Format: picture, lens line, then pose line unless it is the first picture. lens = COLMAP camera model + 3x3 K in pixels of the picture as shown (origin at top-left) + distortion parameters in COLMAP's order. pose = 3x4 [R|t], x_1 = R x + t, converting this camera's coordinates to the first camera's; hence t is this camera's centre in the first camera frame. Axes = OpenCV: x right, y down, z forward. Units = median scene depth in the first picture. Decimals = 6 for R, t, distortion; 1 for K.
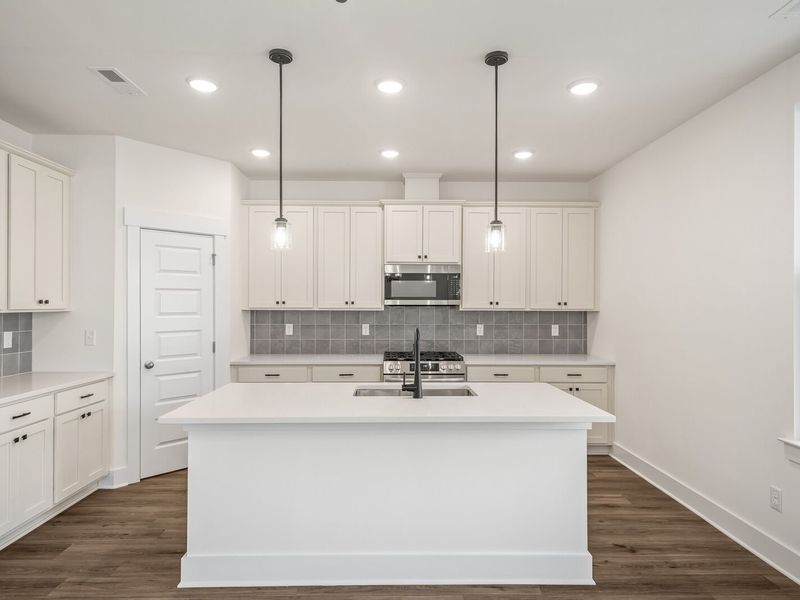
lens RADIAL K [[483.9, 0, 398.7], [0, 483.9, 302.4], [0, 0, 1]] dist [0.013606, -0.001421]
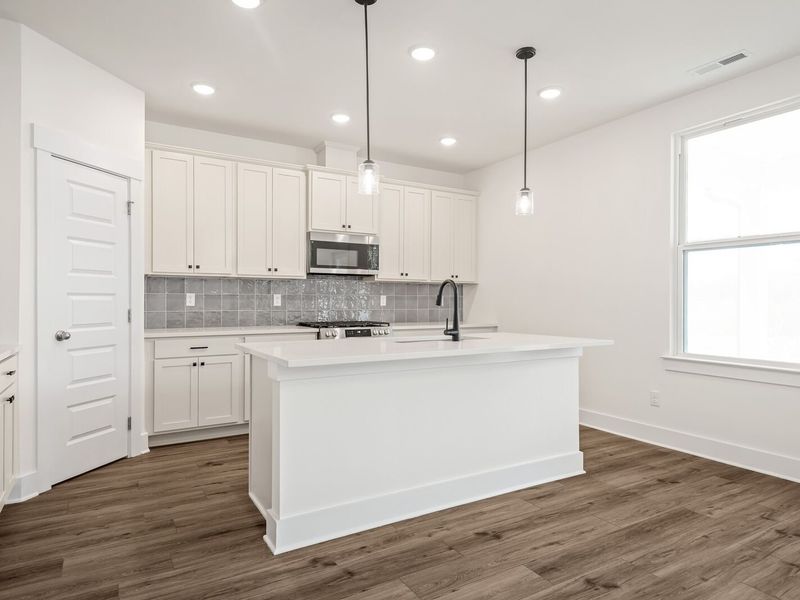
lens RADIAL K [[489.2, 0, 400.0], [0, 489.2, 300.0], [0, 0, 1]] dist [0.016182, -0.000981]
pose [[0.868072, 0.001031, 0.496437, -0.361370], [-0.002158, 0.999996, 0.001697, 0.058016], [-0.496433, -0.002544, 0.868071, 0.051164]]
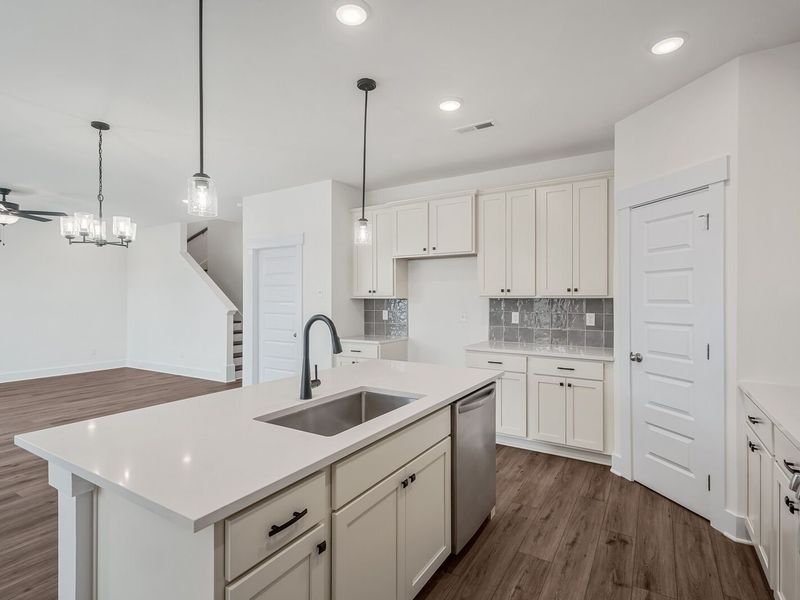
lens RADIAL K [[421.6, 0, 396.4], [0, 421.6, 297.3], [0, 0, 1]] dist [0.015406, -0.001271]
pose [[-0.542289, -0.004364, -0.840180, 0.320234], [0.002723, 0.999972, -0.006951, 0.017584], [0.840187, -0.006057, -0.542262, 0.869315]]
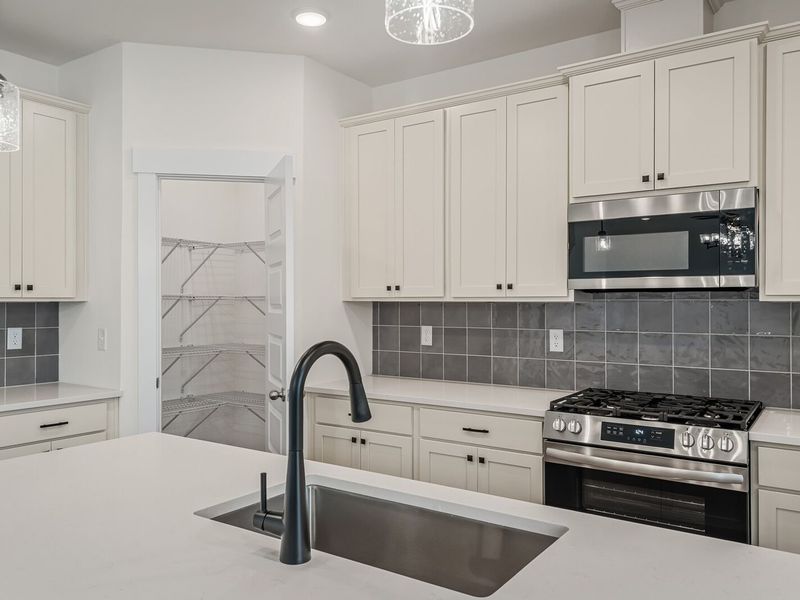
lens RADIAL K [[628.4, 0, 400.0], [0, 628.4, 300.0], [0, 0, 1]] dist [0.008577, -0.000554]
pose [[0.813137, -0.003937, -0.582058, 0.192481], [0.005357, 0.999985, 0.000720, 0.013947], [0.582047, -0.003703, 0.813147, 0.405705]]
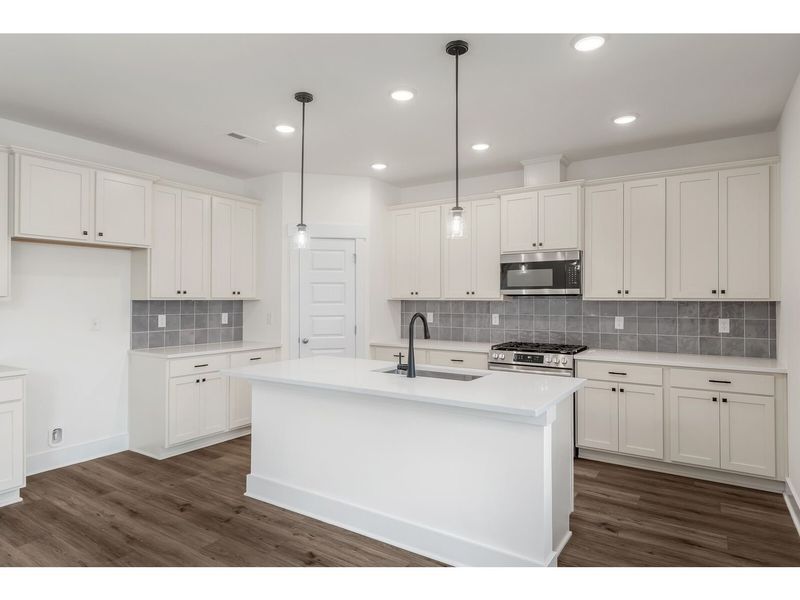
lens RADIAL K [[475.7, 0, 398.5], [0, 475.7, 294.7], [0, 0, 1]] dist [0.012333, -0.001447]
pose [[0.826702, -0.006660, -0.562600, 0.352487], [0.003605, 0.999972, -0.006539, 0.010914], [0.562628, 0.003377, 0.826703, 0.059008]]
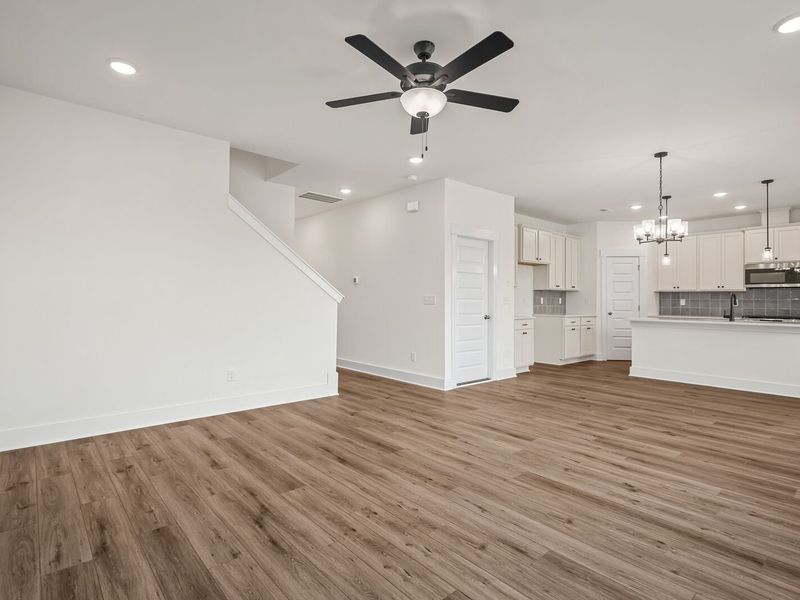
lens RADIAL K [[421.6, 0, 396.4], [0, 421.6, 297.3], [0, 0, 1]] dist [0.015406, -0.001271]
pose [[0.641249, -0.001706, -0.767331, 0.344373], [-0.004006, 0.999976, -0.005572, 0.054335], [0.767323, 0.006647, 0.641227, -0.959312]]
